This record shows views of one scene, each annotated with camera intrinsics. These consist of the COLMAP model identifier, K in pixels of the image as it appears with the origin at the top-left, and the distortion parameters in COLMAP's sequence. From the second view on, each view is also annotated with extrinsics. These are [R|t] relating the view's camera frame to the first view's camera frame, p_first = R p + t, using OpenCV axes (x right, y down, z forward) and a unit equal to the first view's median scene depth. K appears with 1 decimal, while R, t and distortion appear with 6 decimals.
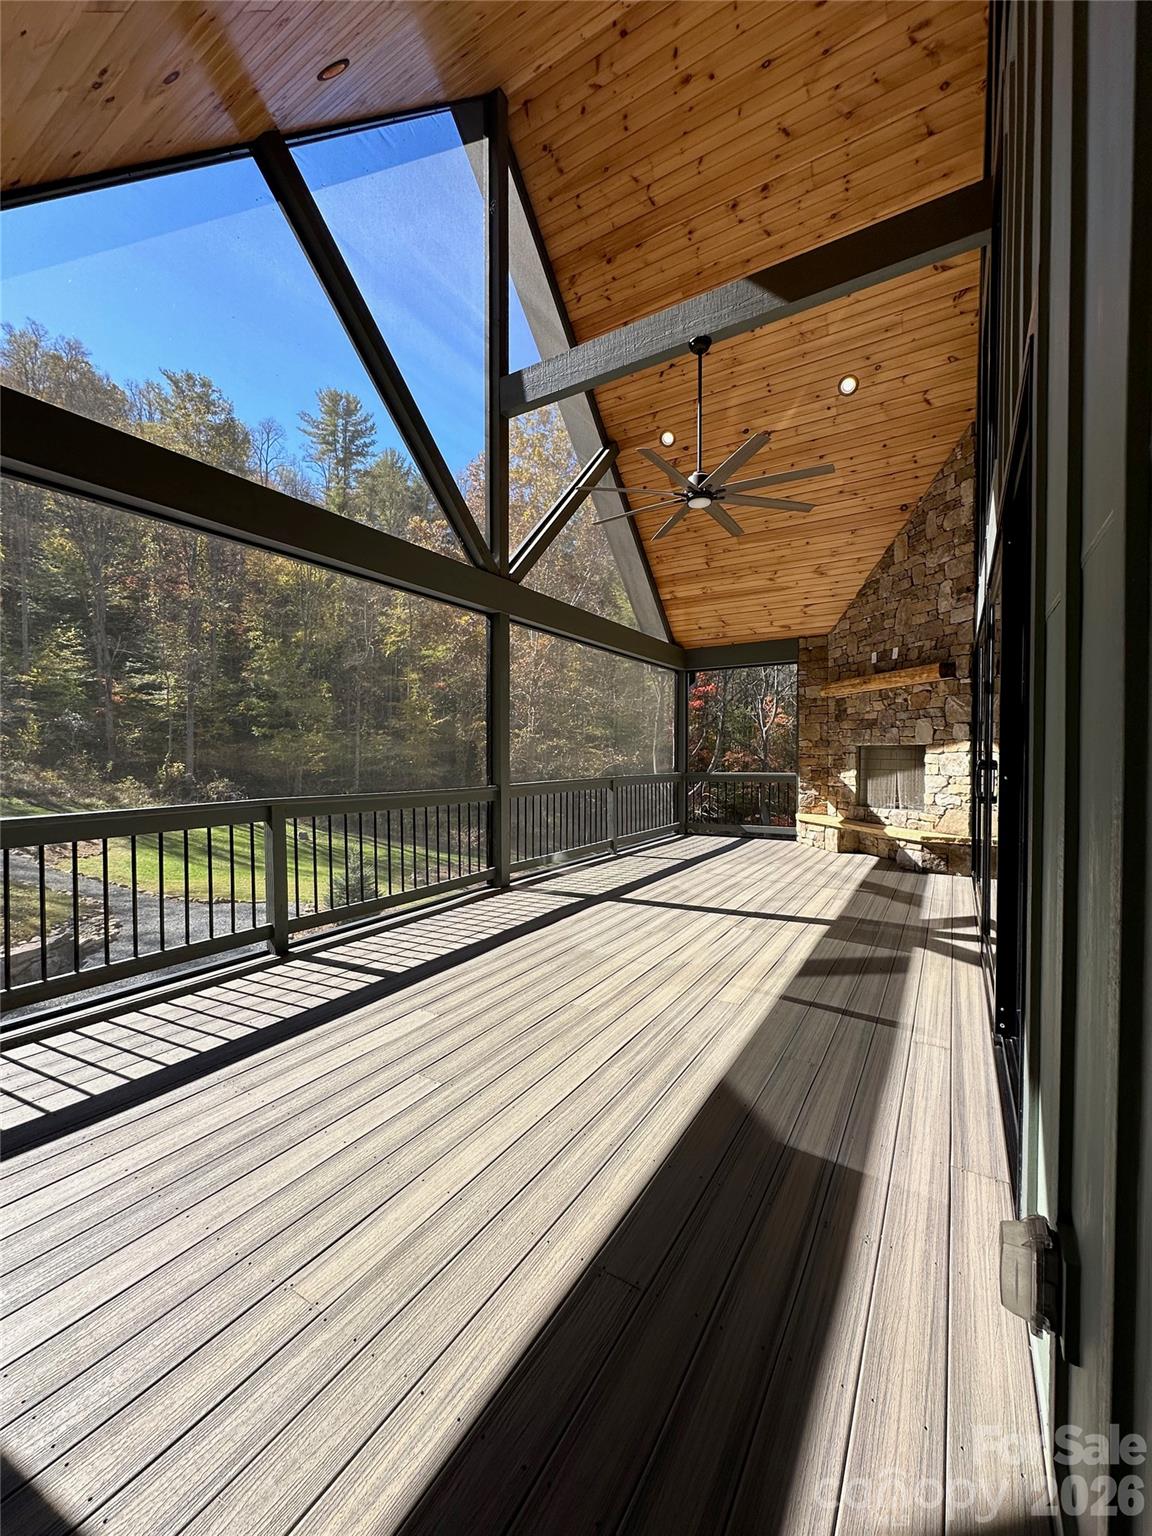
lens RADIAL K [[612.4, 0, 576.1], [0, 612.4, 766.4], [0, 0, 1]] dist [-0.001502, 0.000087]
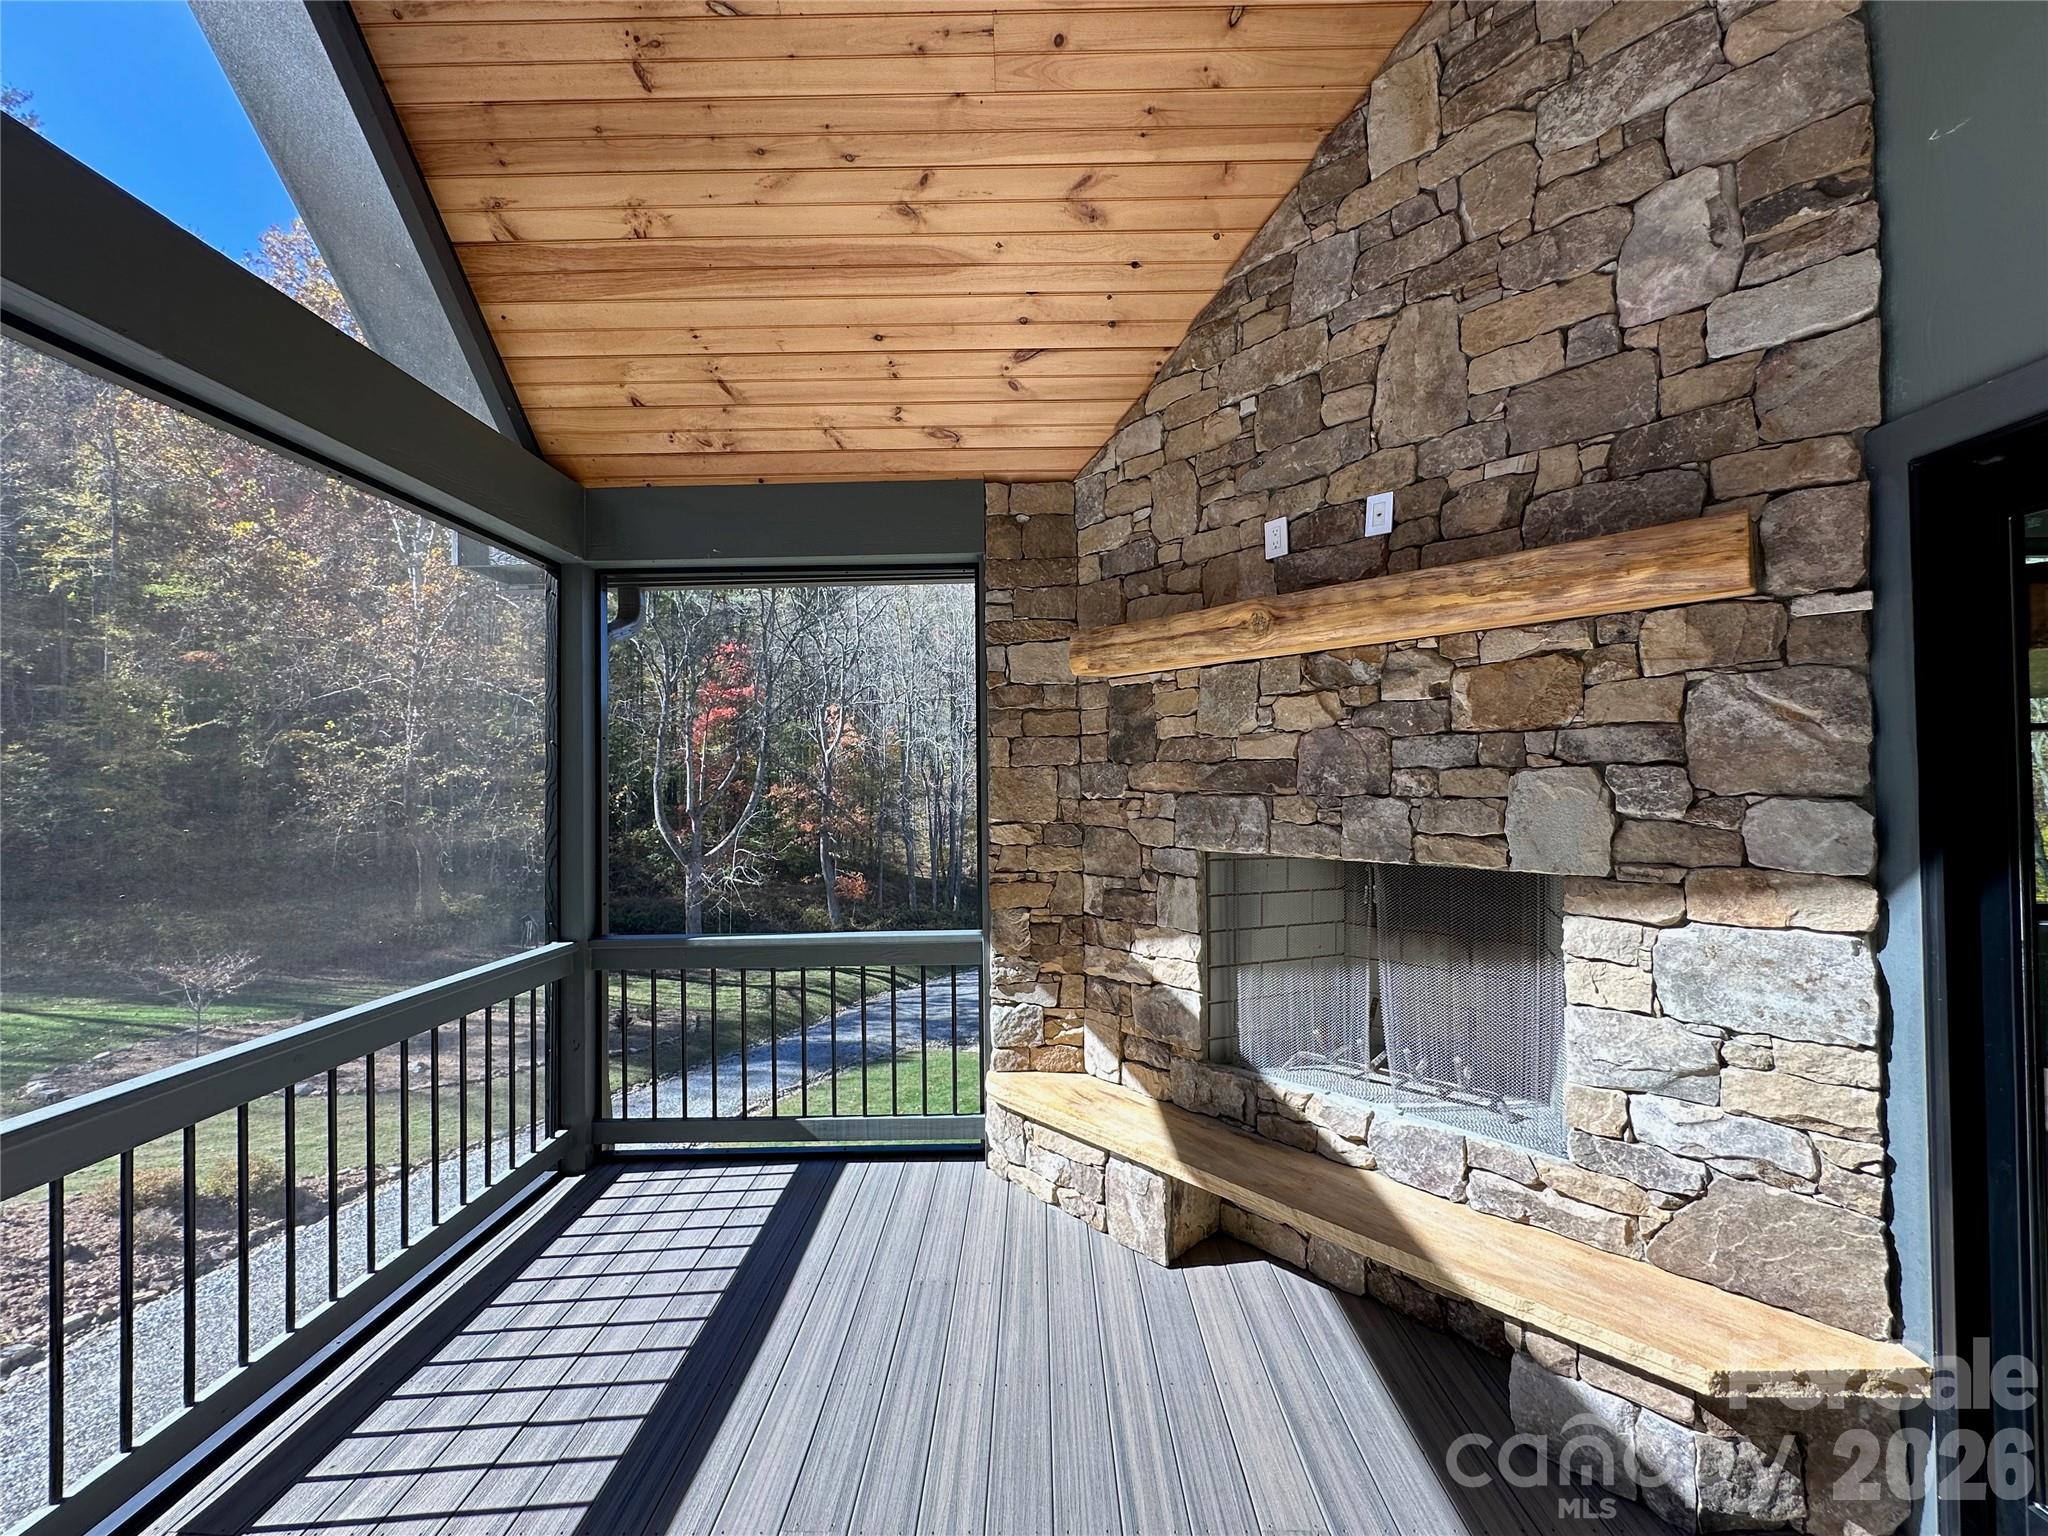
lens RADIAL K [[816.5, 0, 1021.1], [0, 816.5, 770.3], [0, 0, 1]] dist [-0.001502, 0.000087]
pose [[0.860333, 0.001540, 0.509730, 0.188044], [0.016612, 0.999380, -0.031057, -0.059727], [-0.509461, 0.035186, 0.859774, 0.698332]]
